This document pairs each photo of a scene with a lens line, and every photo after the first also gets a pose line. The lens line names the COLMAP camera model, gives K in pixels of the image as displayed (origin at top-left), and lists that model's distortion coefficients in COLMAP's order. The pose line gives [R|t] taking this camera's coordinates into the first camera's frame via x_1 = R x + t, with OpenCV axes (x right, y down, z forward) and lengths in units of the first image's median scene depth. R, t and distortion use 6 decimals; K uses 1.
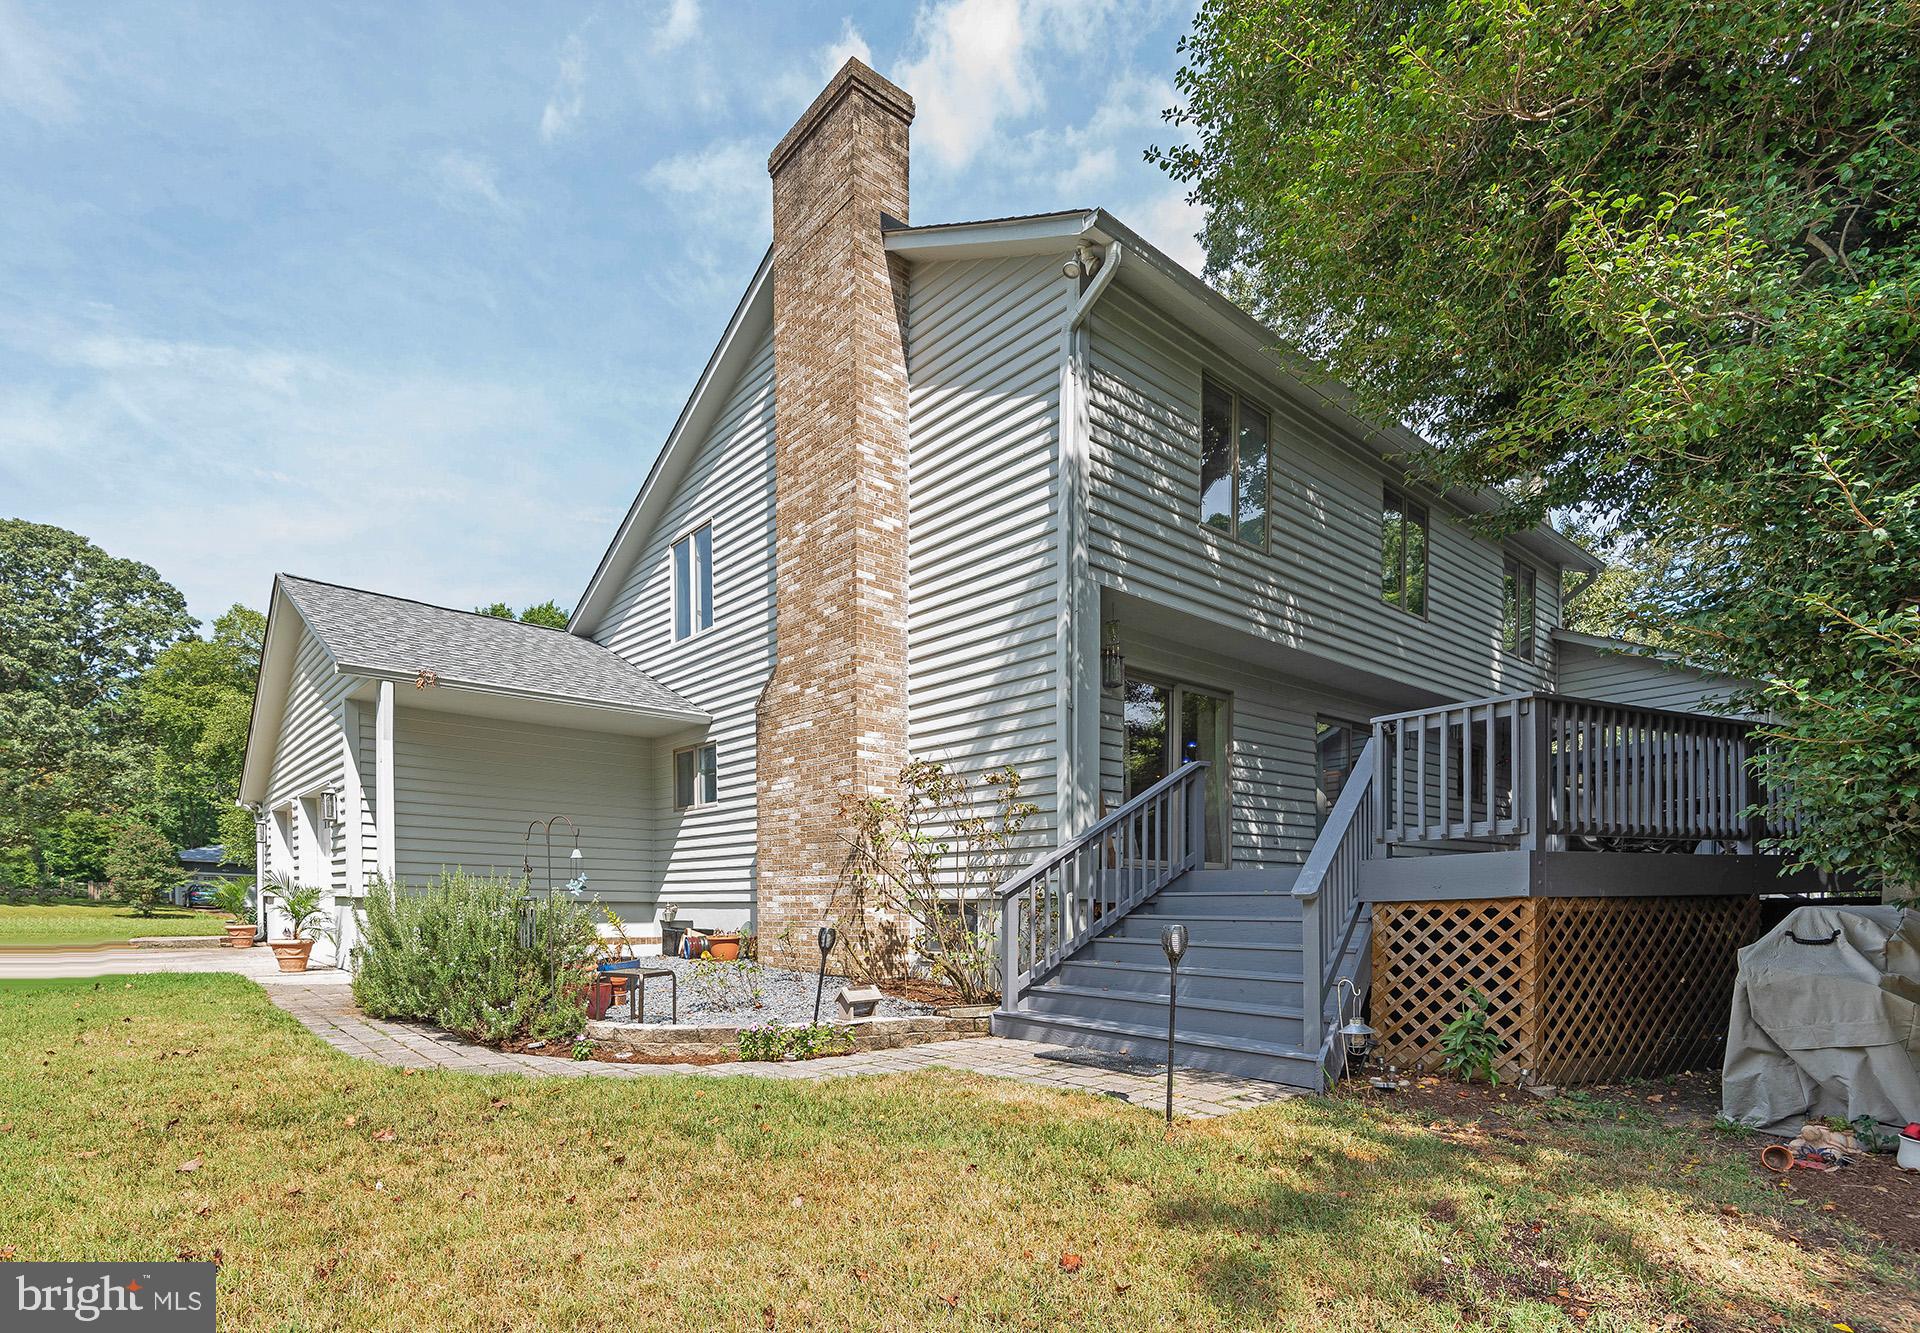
lens RADIAL K [[884.5, 0, 959.7], [0, 884.5, 896.3], [0, 0, 1]] dist [0.001121, 0.022100]
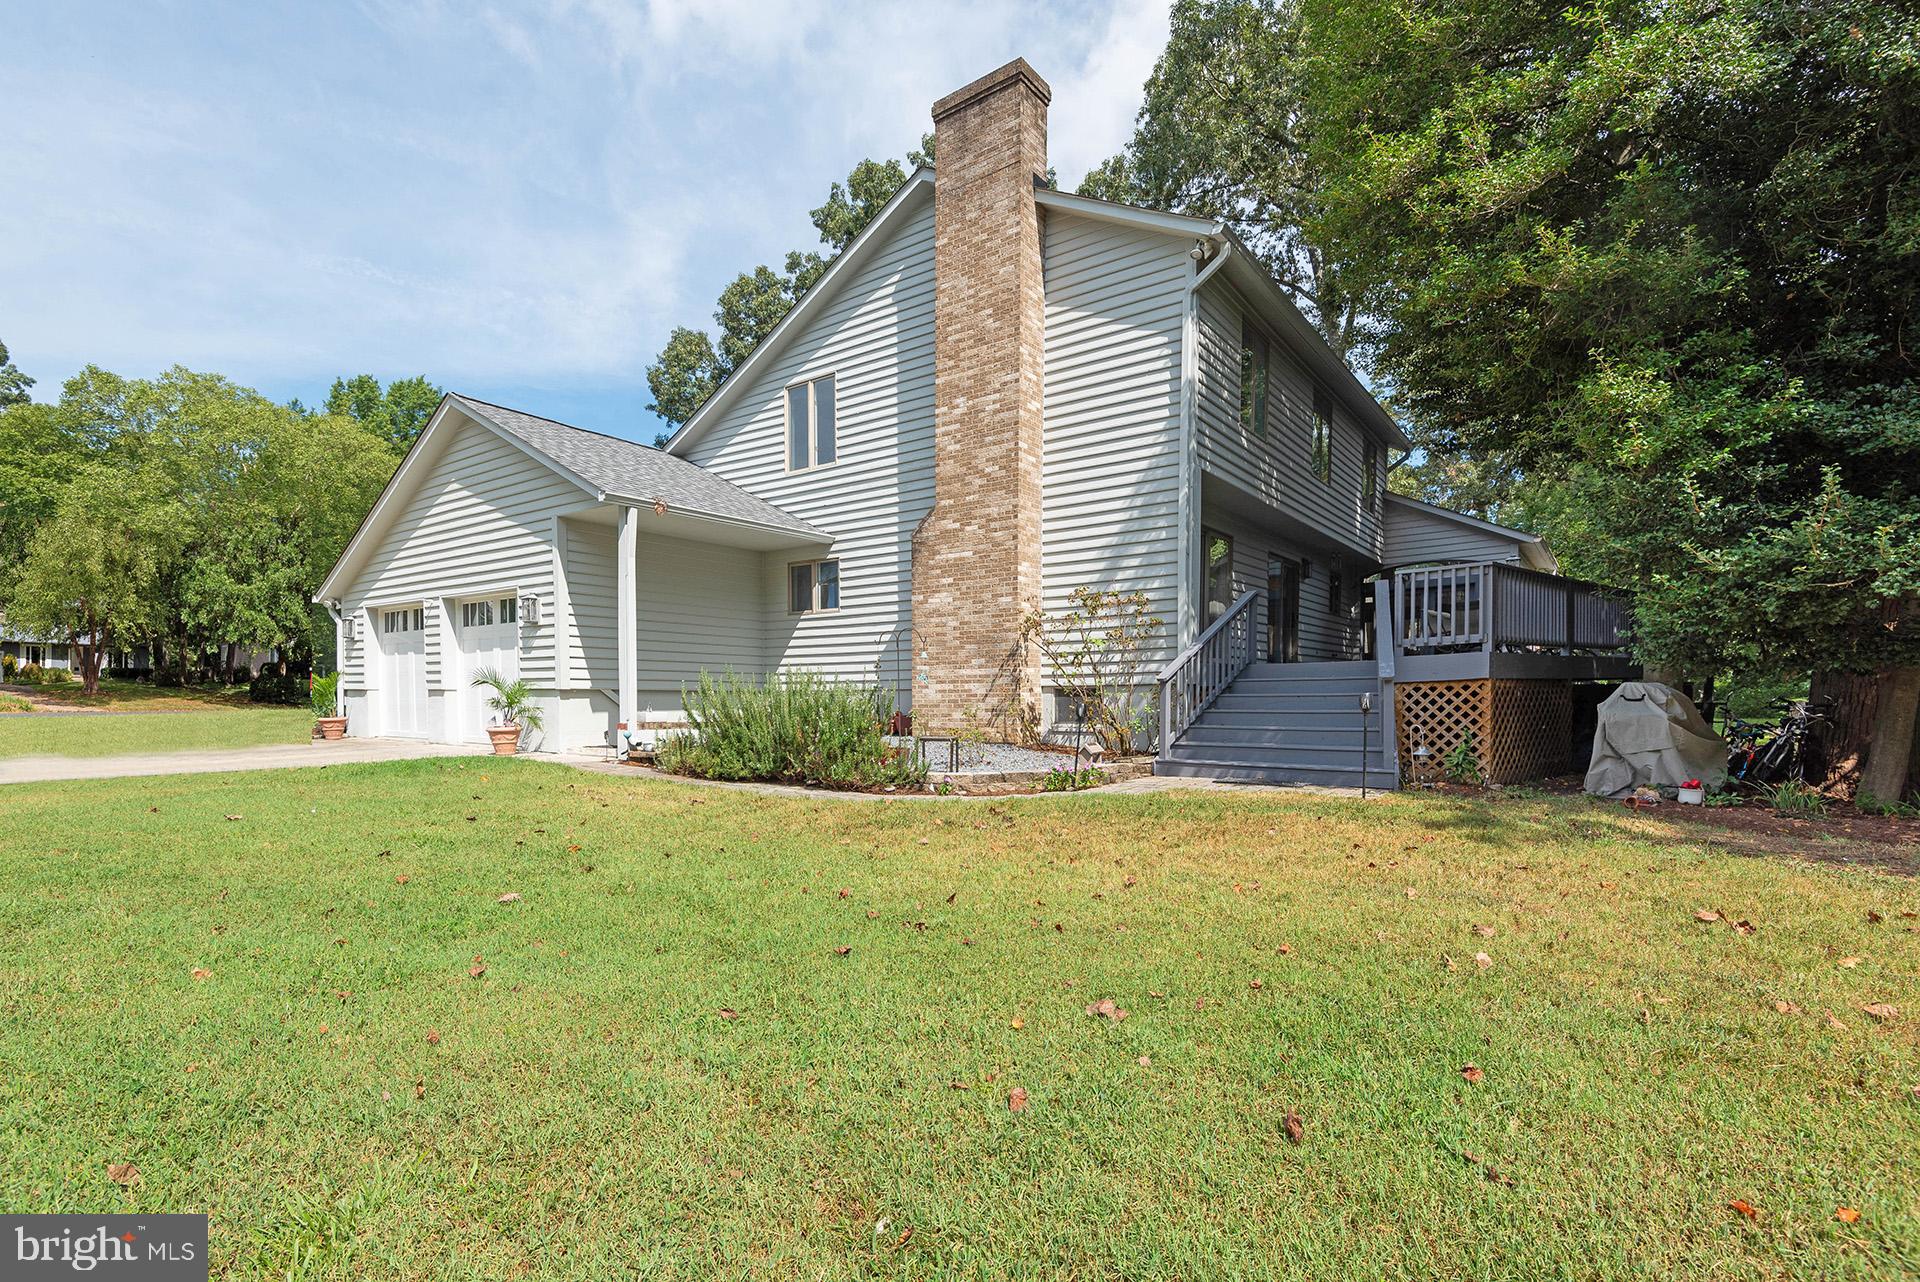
lens RADIAL K [[901.9, 0, 961.0], [0, 901.9, 716.7], [0, 0, 1]] dist [0.042949, -0.015699]
pose [[0.960744, -0.017441, 0.276887, -0.577076], [0.009728, 0.999526, 0.029205, 0.009157], [-0.277265, -0.025365, 0.960459, -0.304086]]
